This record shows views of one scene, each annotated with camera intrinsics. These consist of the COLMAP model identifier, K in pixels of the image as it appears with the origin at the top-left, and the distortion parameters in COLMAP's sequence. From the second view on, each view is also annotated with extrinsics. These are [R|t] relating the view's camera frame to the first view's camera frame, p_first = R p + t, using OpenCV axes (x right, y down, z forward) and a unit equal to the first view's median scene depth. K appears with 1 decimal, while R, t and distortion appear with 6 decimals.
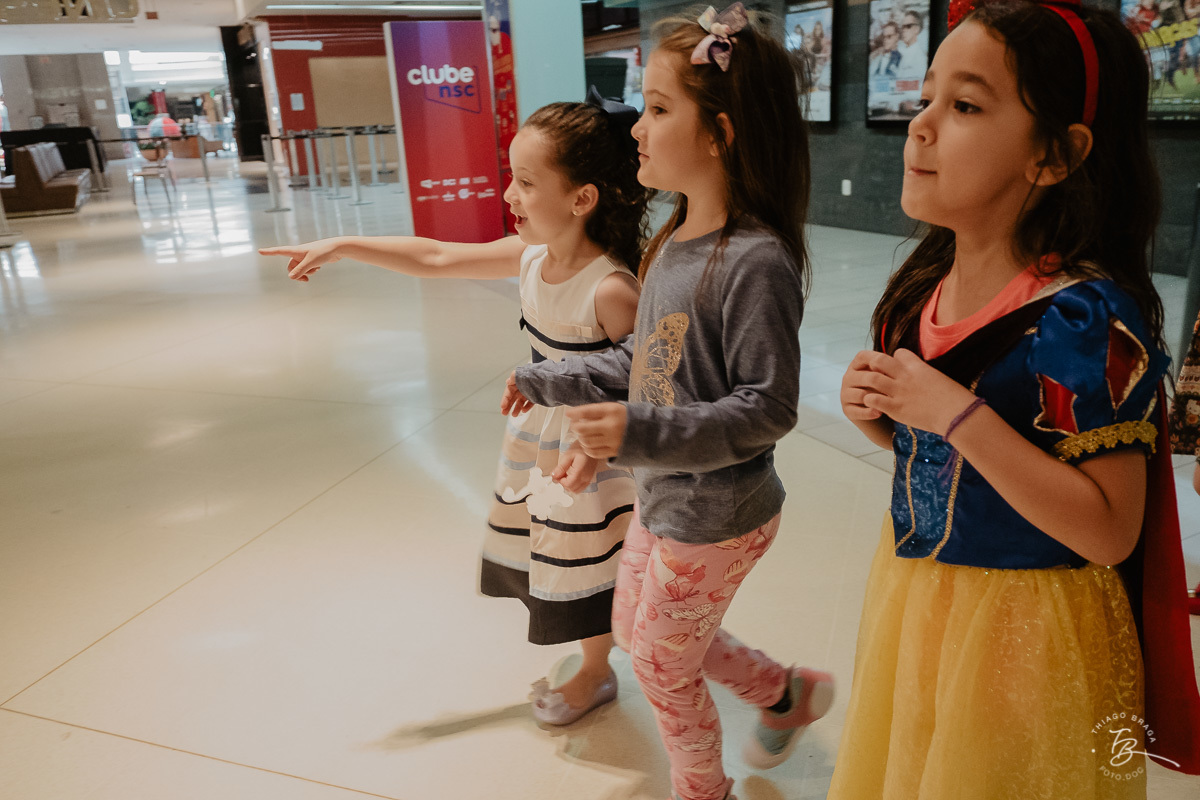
lens RADIAL K [[950.5, 0, 606.7], [0, 950.5, 405.1], [0, 0, 1]] dist [-0.012858, -0.003487]
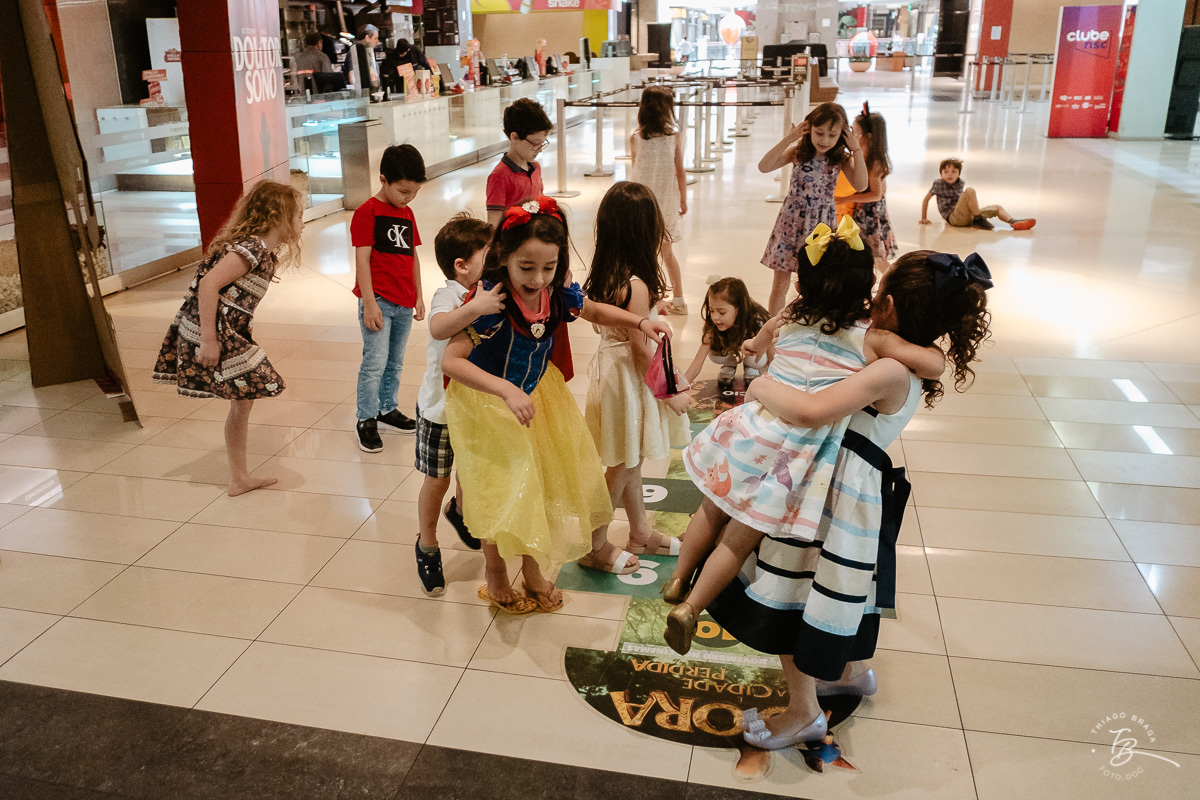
lens RADIAL K [[950.5, 0, 590.6], [0, 950.5, 397.1], [0, 0, 1]] dist [-0.012858, -0.003487]
pose [[0.780566, 0.249666, -0.573048, 0.264905], [-0.206467, 0.968294, 0.140633, 0.235050], [0.589991, 0.008542, 0.807365, -0.913767]]
